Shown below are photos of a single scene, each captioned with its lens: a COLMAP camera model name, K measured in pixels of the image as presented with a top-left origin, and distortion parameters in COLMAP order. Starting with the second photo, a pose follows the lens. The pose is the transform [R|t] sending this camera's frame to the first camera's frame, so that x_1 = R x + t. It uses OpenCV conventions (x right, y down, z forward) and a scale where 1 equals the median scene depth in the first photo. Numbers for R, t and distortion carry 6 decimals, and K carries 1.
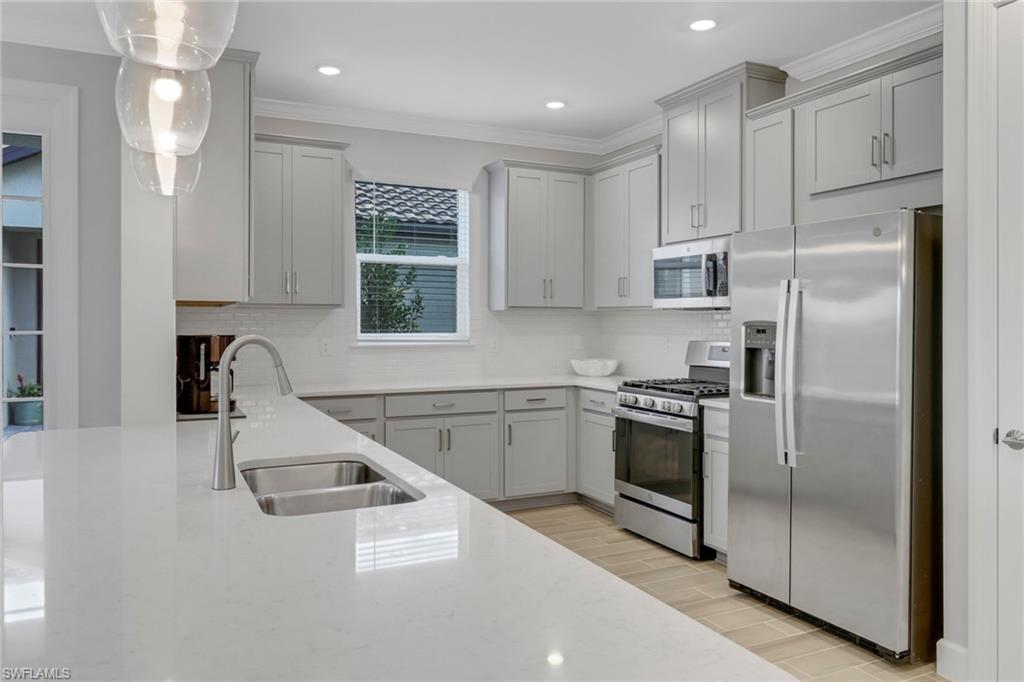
lens RADIAL K [[749.3, 0, 508.0], [0, 749.3, 317.7], [0, 0, 1]] dist [0.003928, -0.001429]
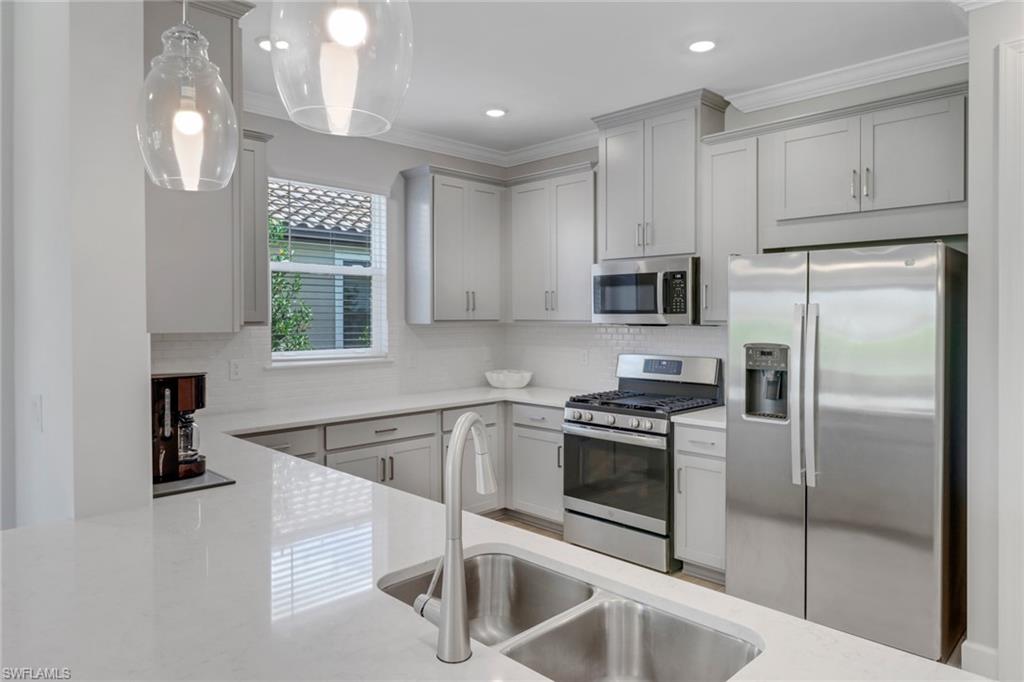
lens RADIAL K [[674.6, 0, 513.1], [0, 674.6, 320.7], [0, 0, 1]] dist [0.002436, 0.001782]
pose [[0.944911, -0.006388, 0.327266, -0.212630], [0.002468, 0.999920, 0.012392, -0.028432], [-0.327319, -0.010901, 0.944851, 0.177745]]
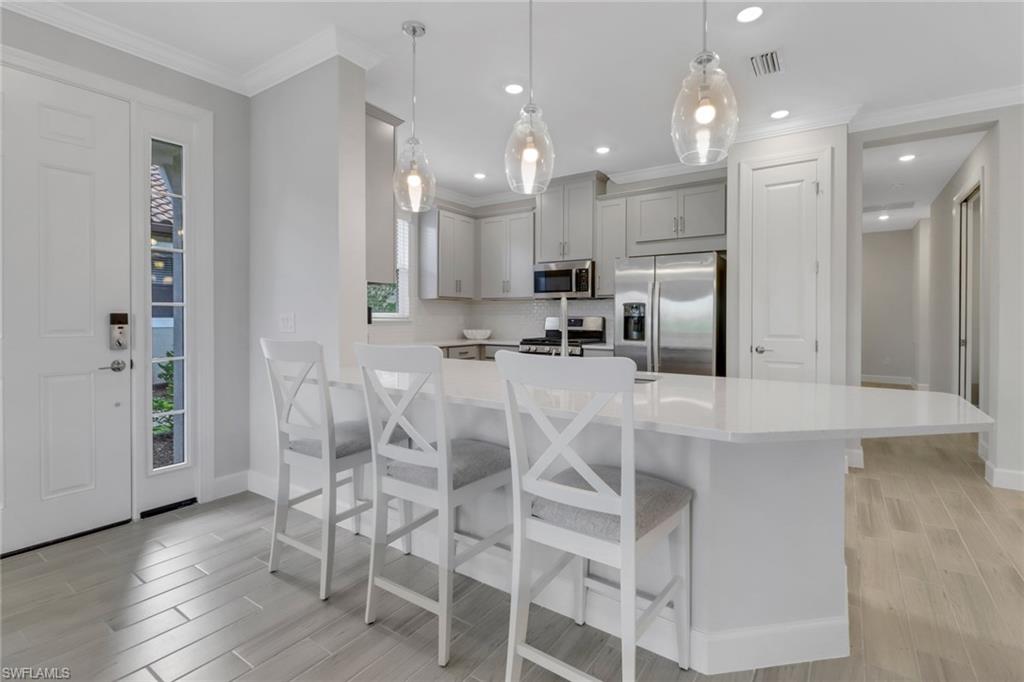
lens RADIAL K [[490.6, 0, 510.8], [0, 490.6, 326.2], [0, 0, 1]] dist [0.004479, 0.000498]
pose [[0.863465, -0.008578, 0.504336, -0.456794], [-0.003307, 0.999738, 0.022666, 0.028003], [-0.504398, -0.021240, 0.863210, 0.014124]]
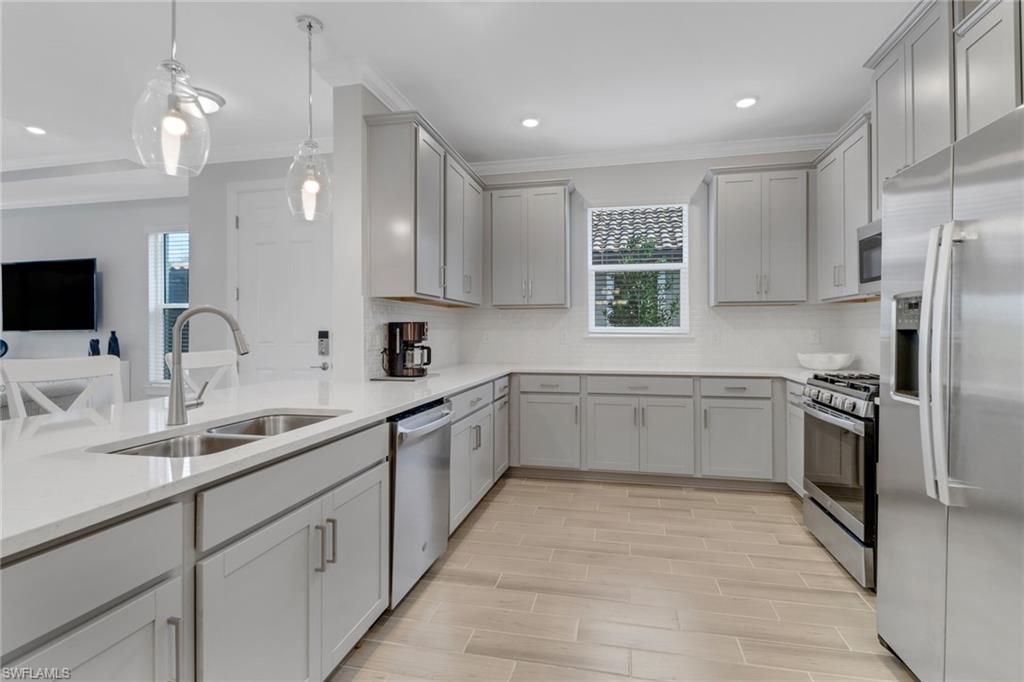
lens RADIAL K [[490.6, 0, 510.8], [0, 490.6, 326.2], [0, 0, 1]] dist [0.004479, 0.000498]
pose [[0.782717, -0.010252, -0.622293, 0.240791], [0.005598, 0.999940, -0.009434, 0.029295], [0.622352, 0.003901, 0.782728, 0.284454]]
